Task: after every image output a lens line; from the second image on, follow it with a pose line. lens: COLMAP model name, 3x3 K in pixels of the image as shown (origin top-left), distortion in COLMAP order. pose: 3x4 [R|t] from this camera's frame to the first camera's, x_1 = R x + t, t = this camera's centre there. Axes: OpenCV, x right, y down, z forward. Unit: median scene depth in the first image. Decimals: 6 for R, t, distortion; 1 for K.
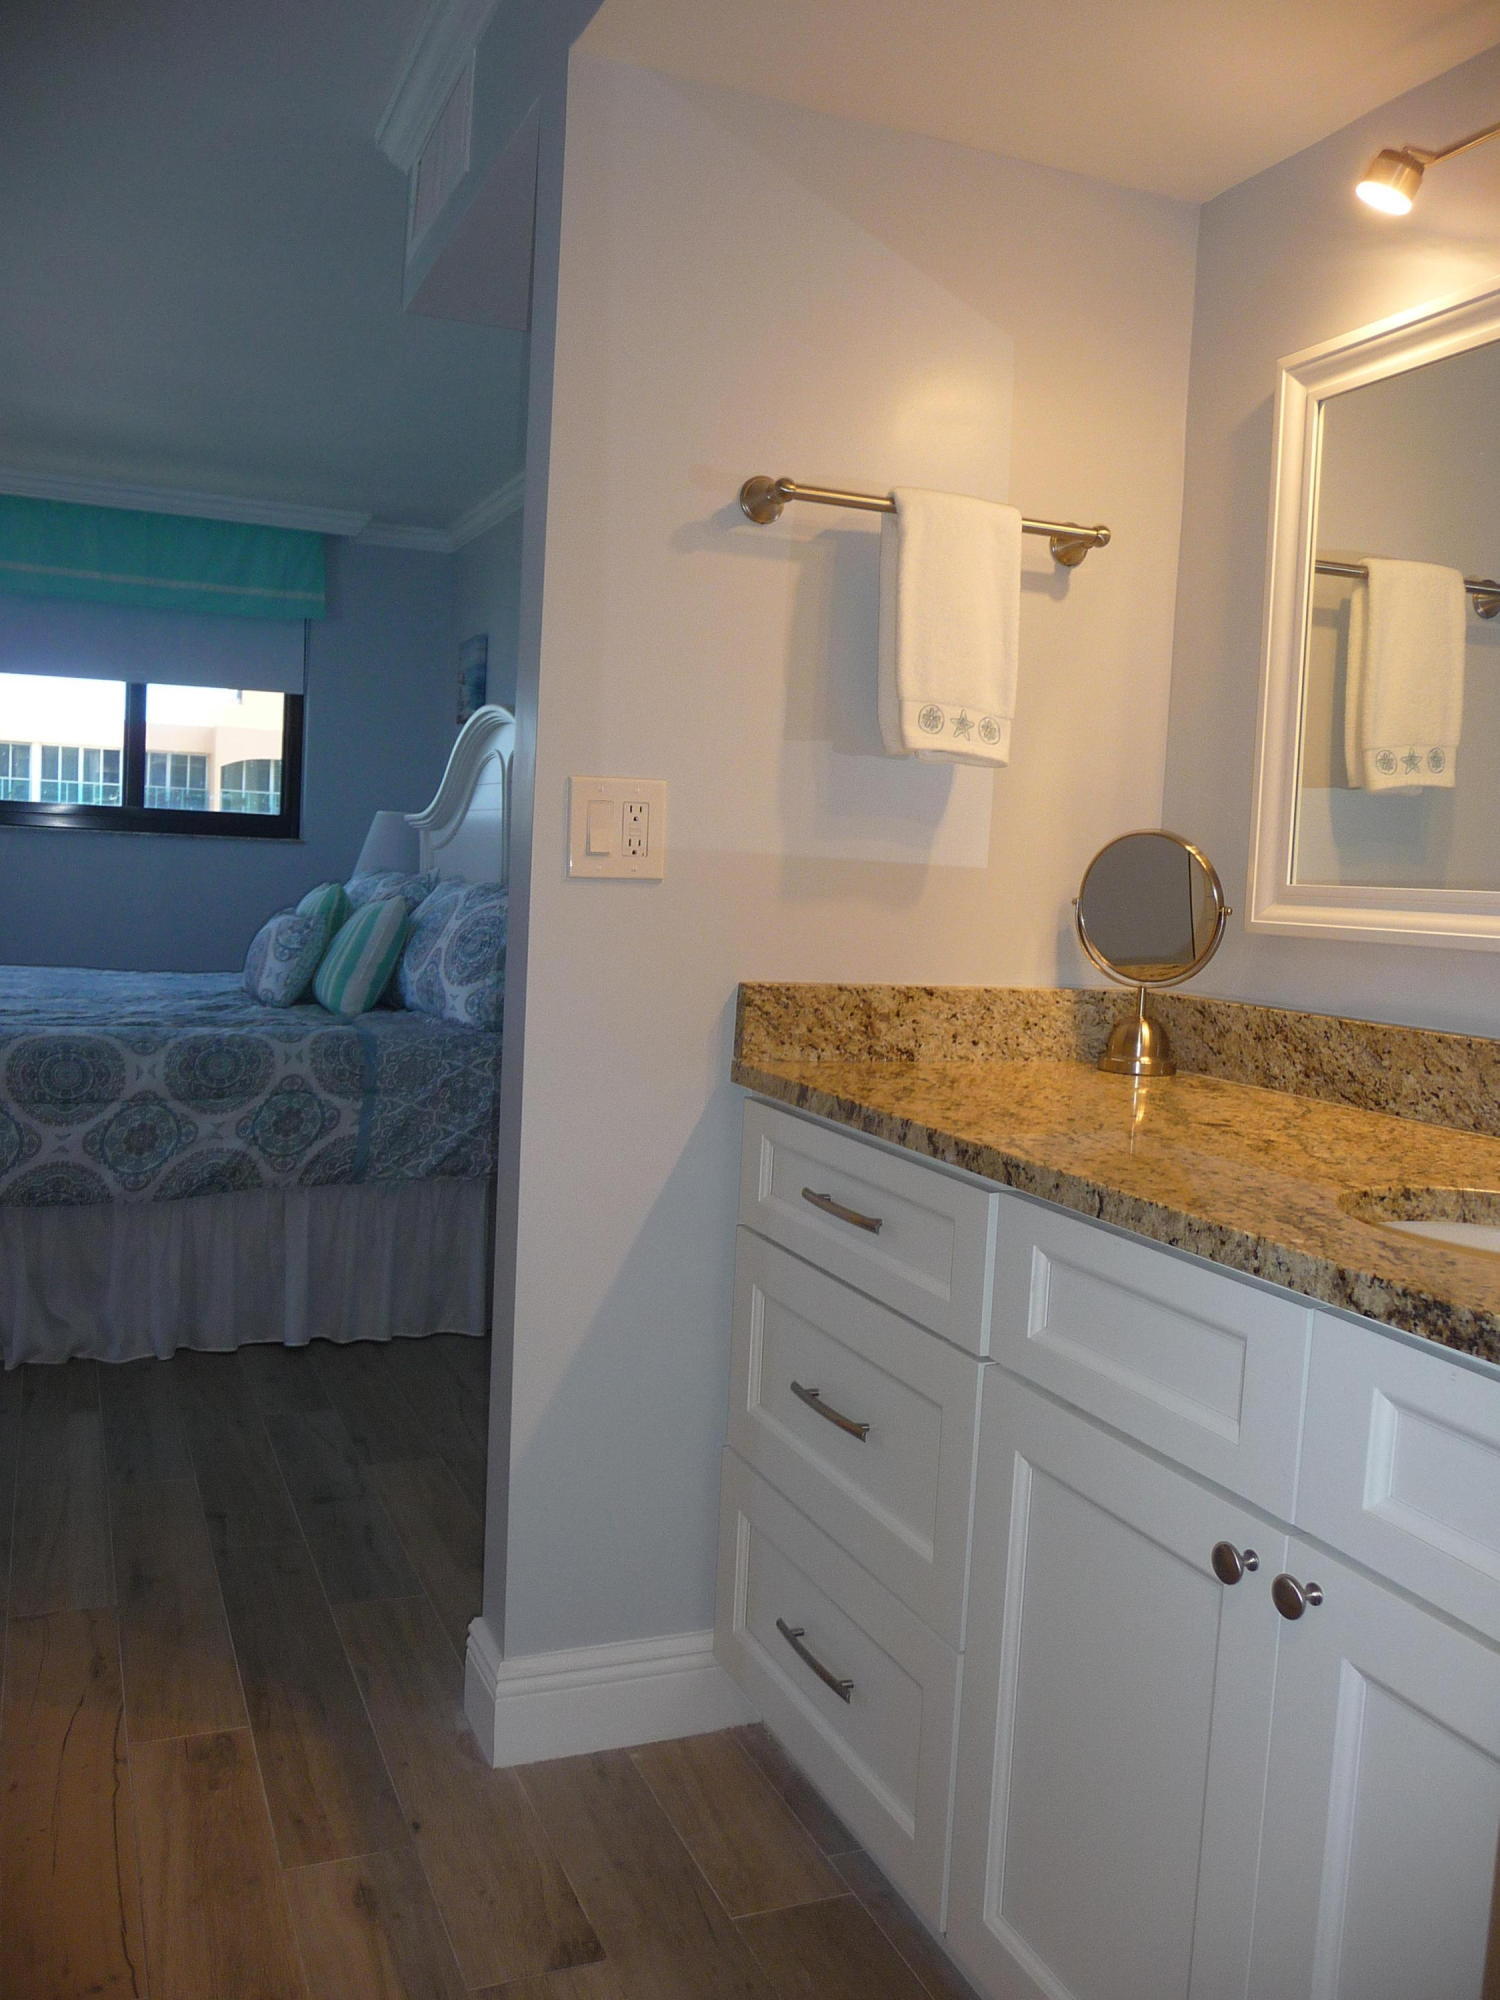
lens RADIAL K [[1654.4, 0, 757.7], [0, 1654.4, 995.0], [0, 0, 1]] dist [-0.051068, 0.050605]
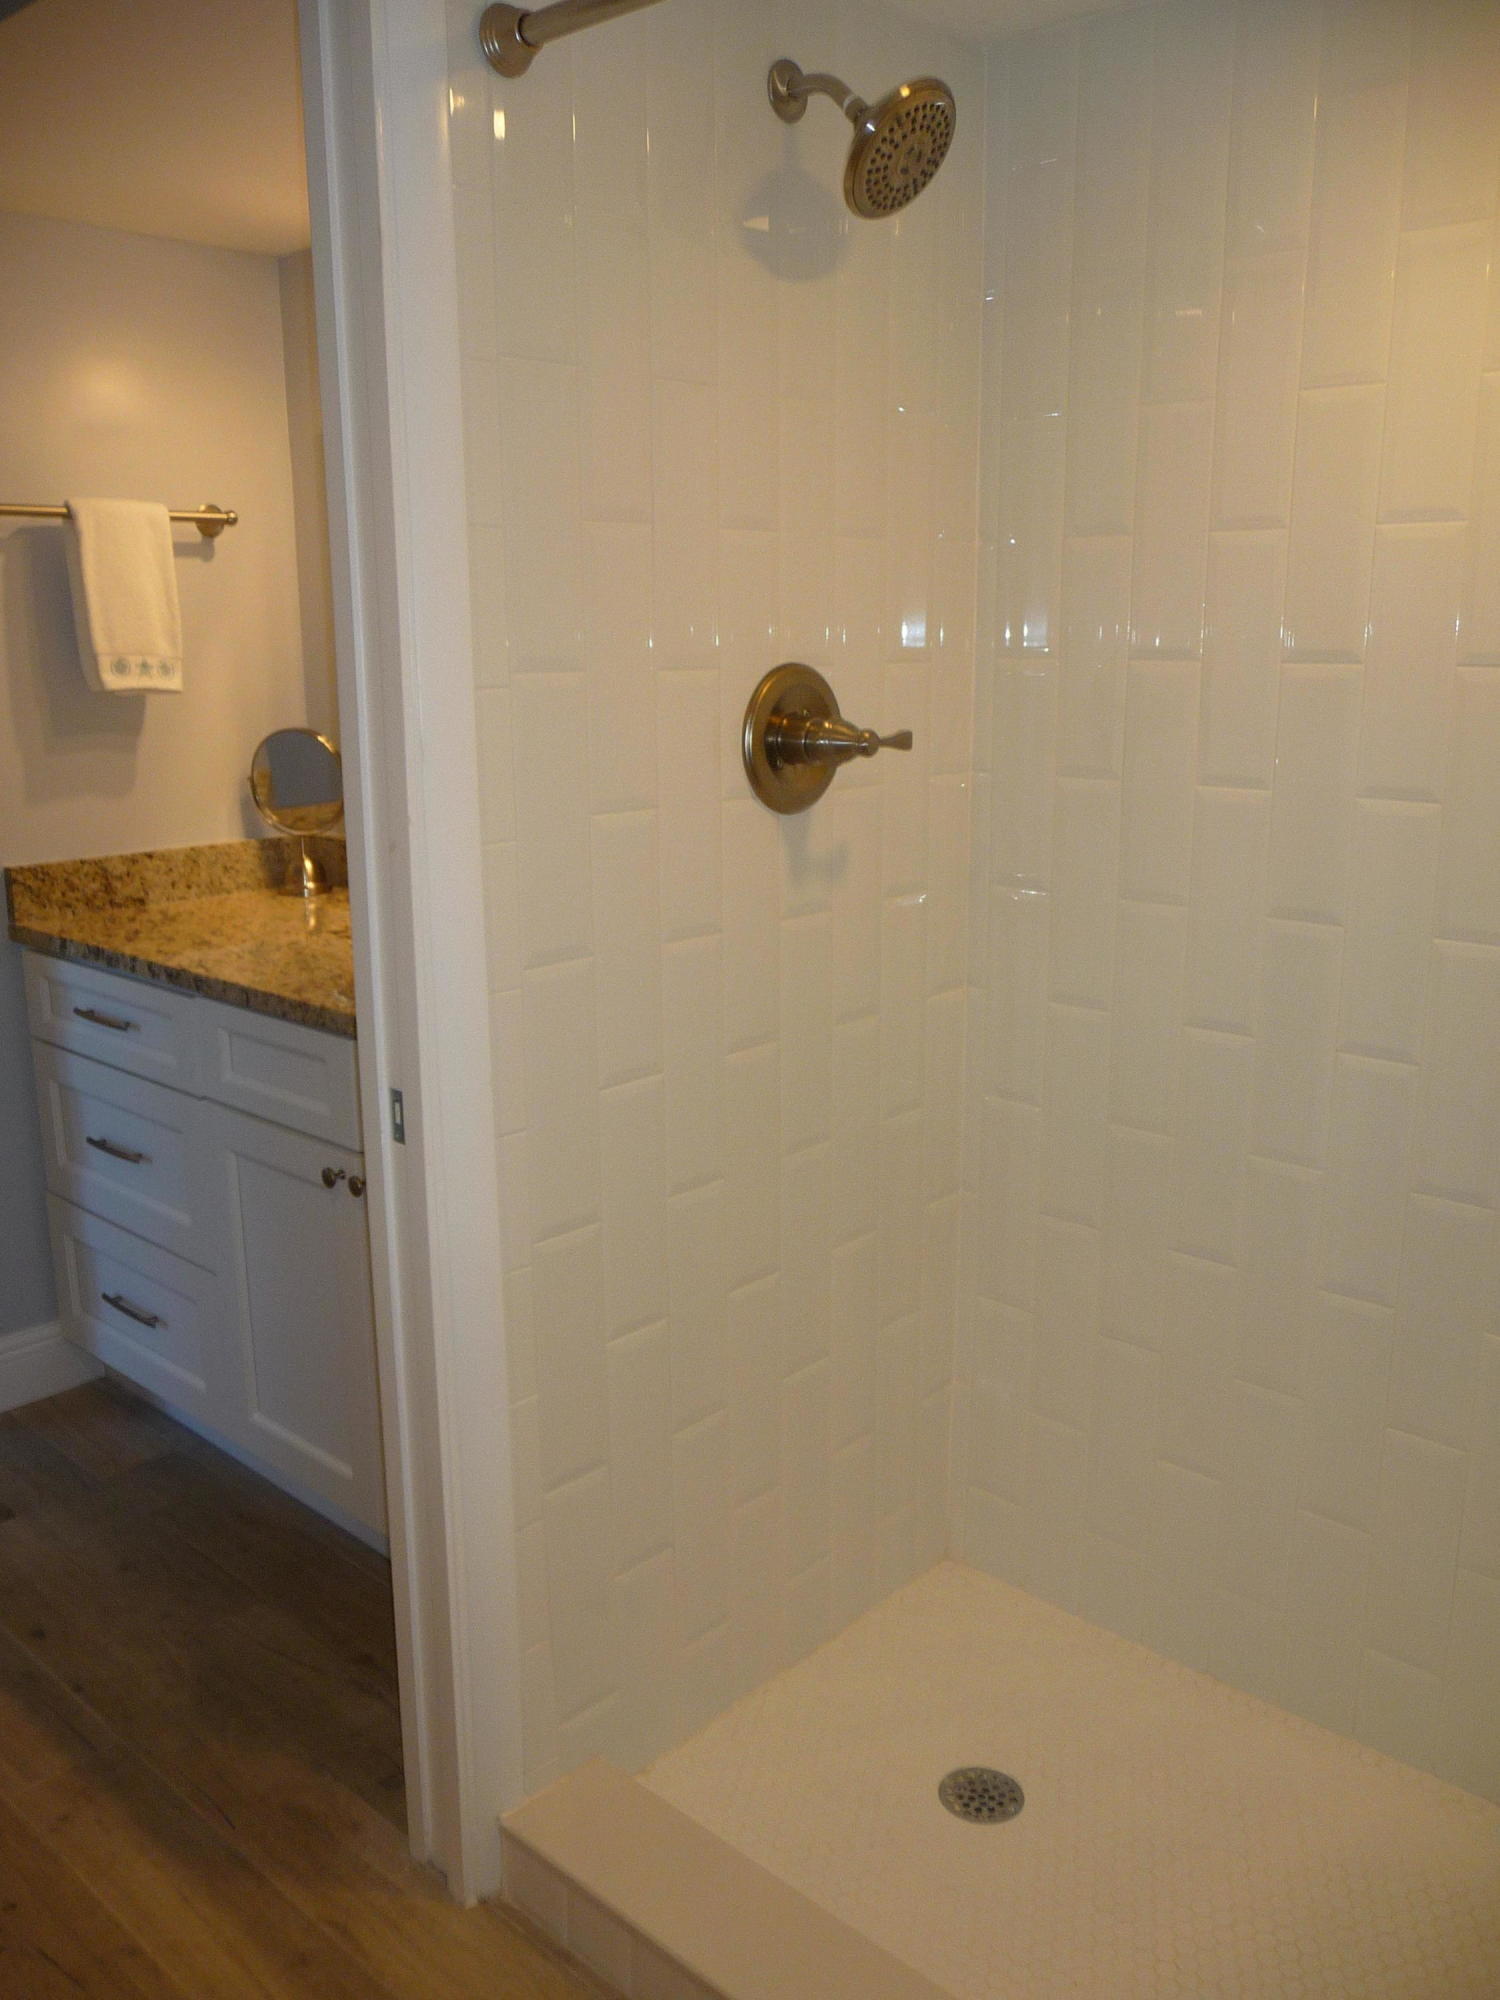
lens RADIAL K [[1654.4, 0, 744.1], [0, 1654.4, 1008.4], [0, 0, 1]] dist [-0.051068, 0.050605]
pose [[0.914446, -0.147781, 0.376762, 0.019677], [0.085800, 0.980577, 0.176374, -0.078425], [-0.395509, -0.128958, 0.909364, -0.499209]]
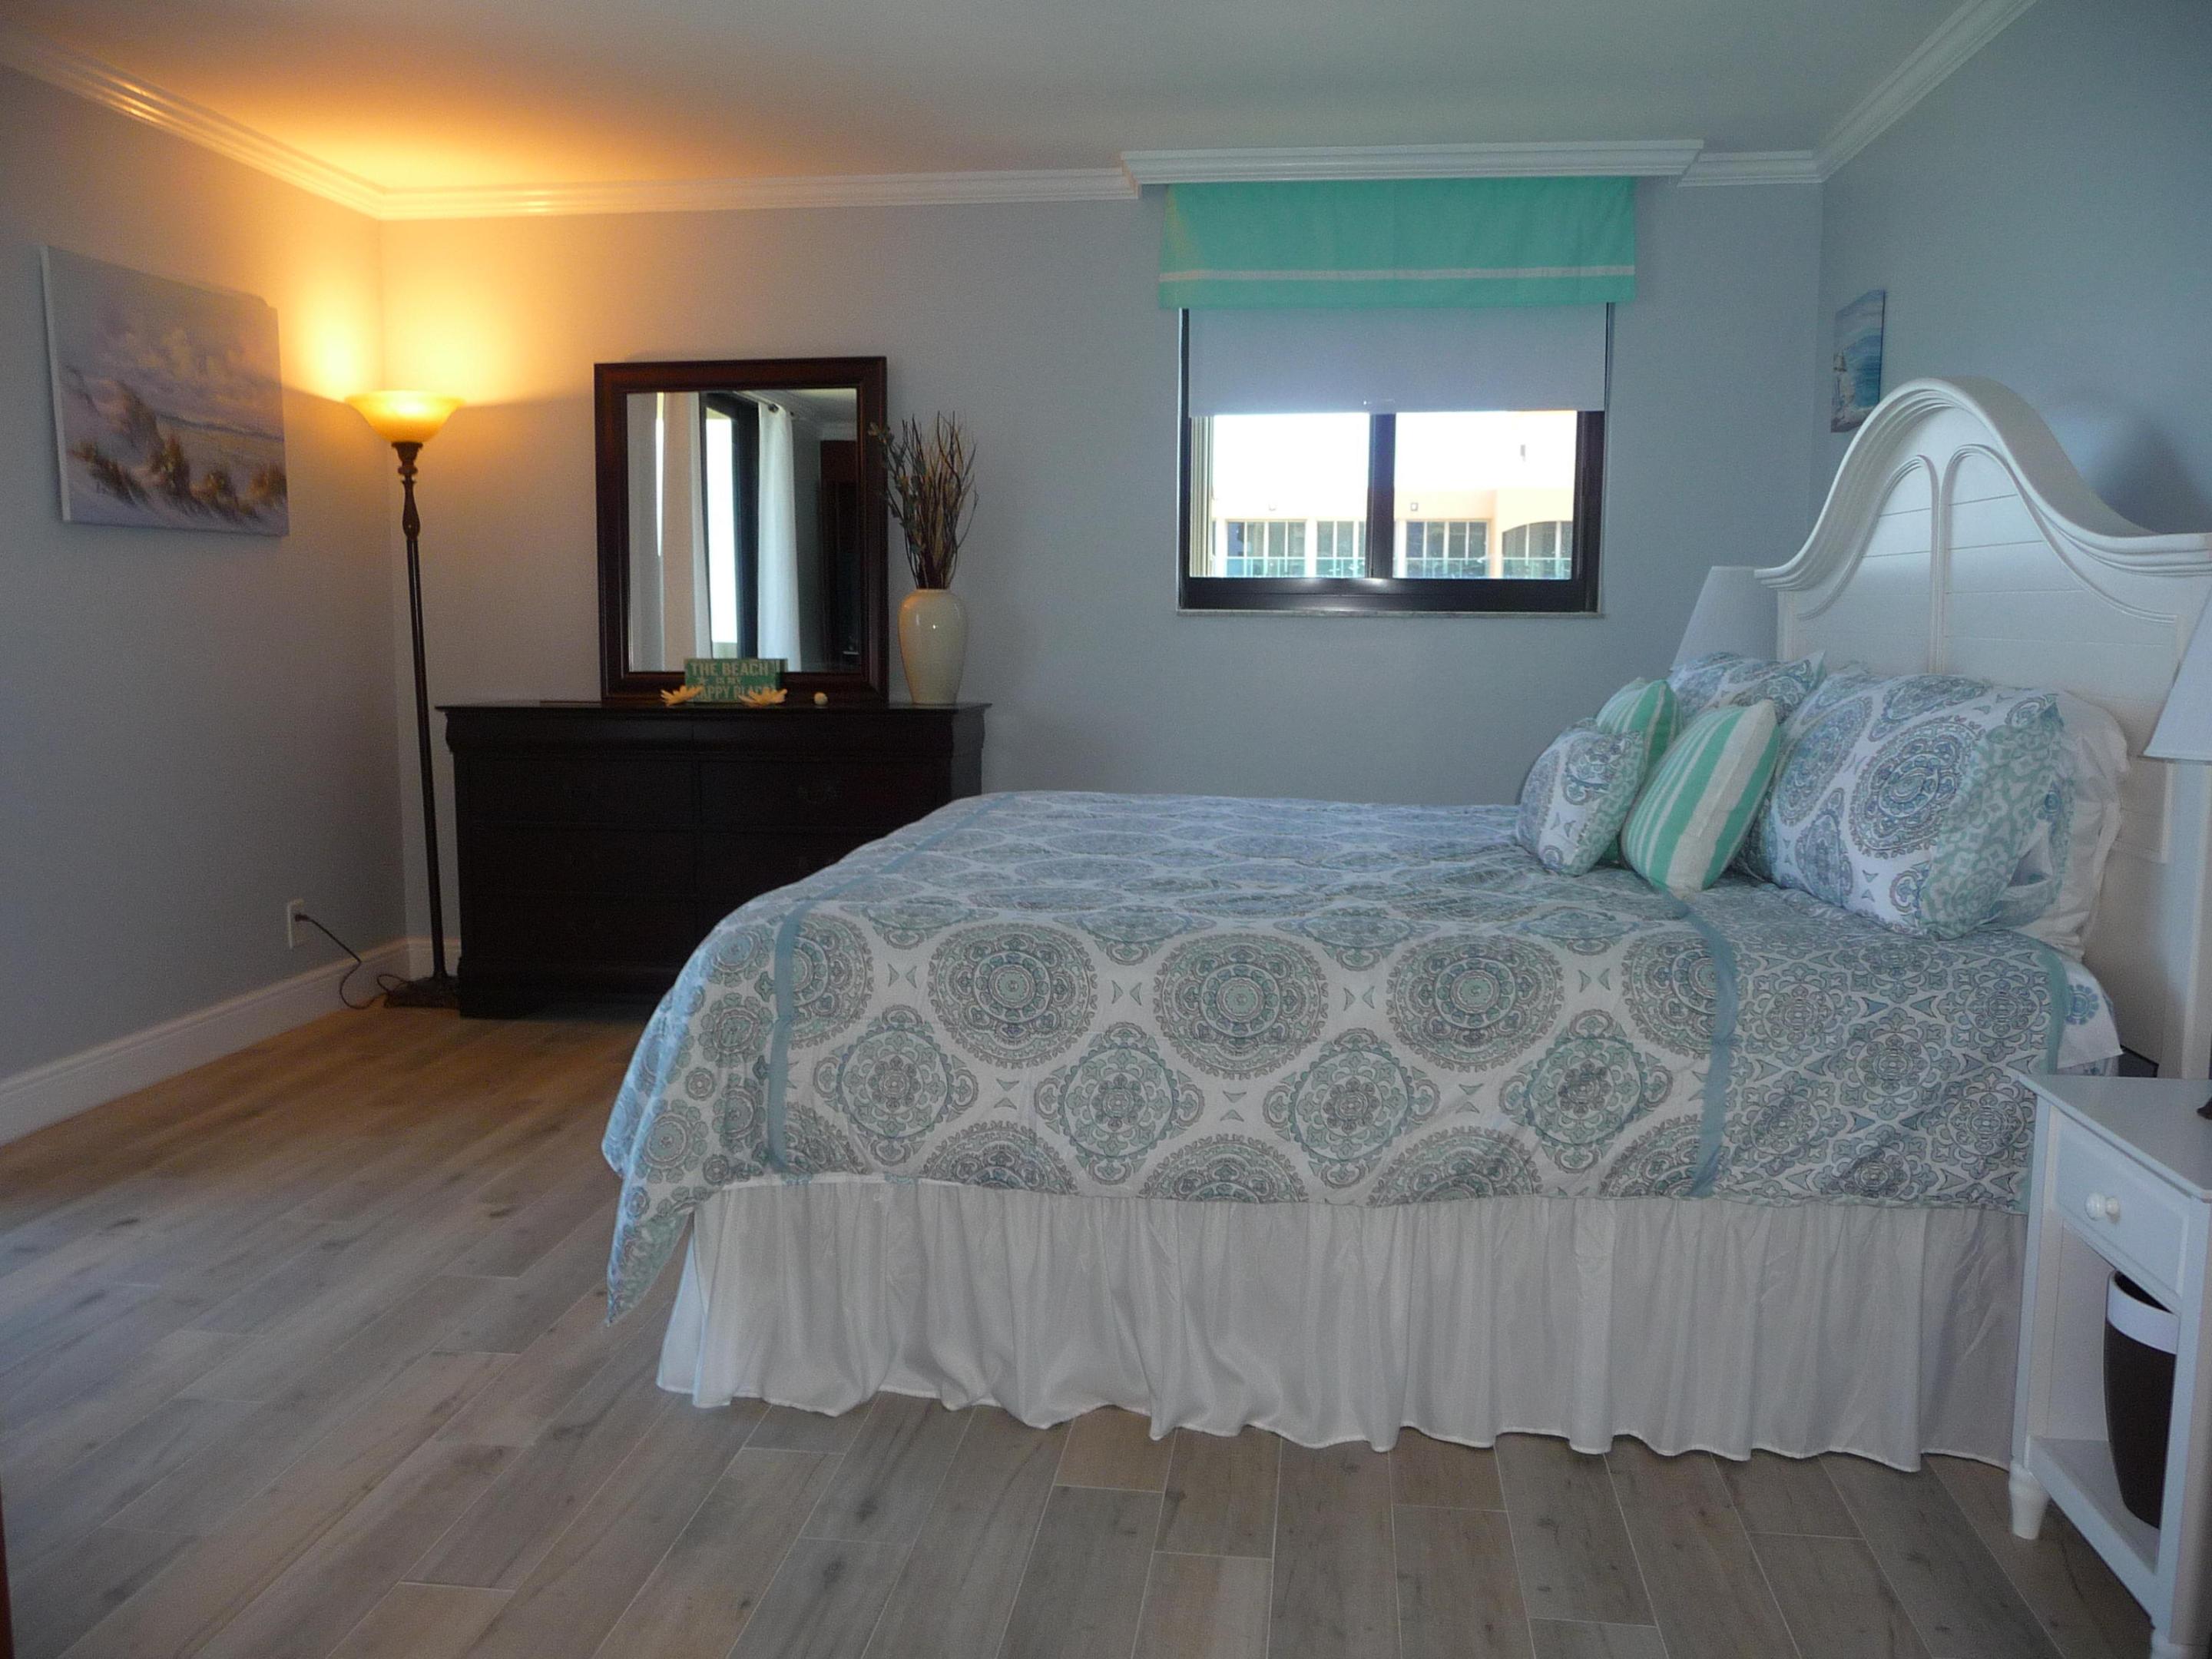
lens RADIAL K [[1829.7, 0, 1107.8], [0, 1829.7, 844.8], [0, 0, 1]] dist [-0.051068, 0.050605]
pose [[0.863856, 0.019520, -0.503360, -0.087092], [-0.002255, 0.999389, 0.034886, -0.029249], [0.503734, -0.029001, 0.863372, 0.290773]]
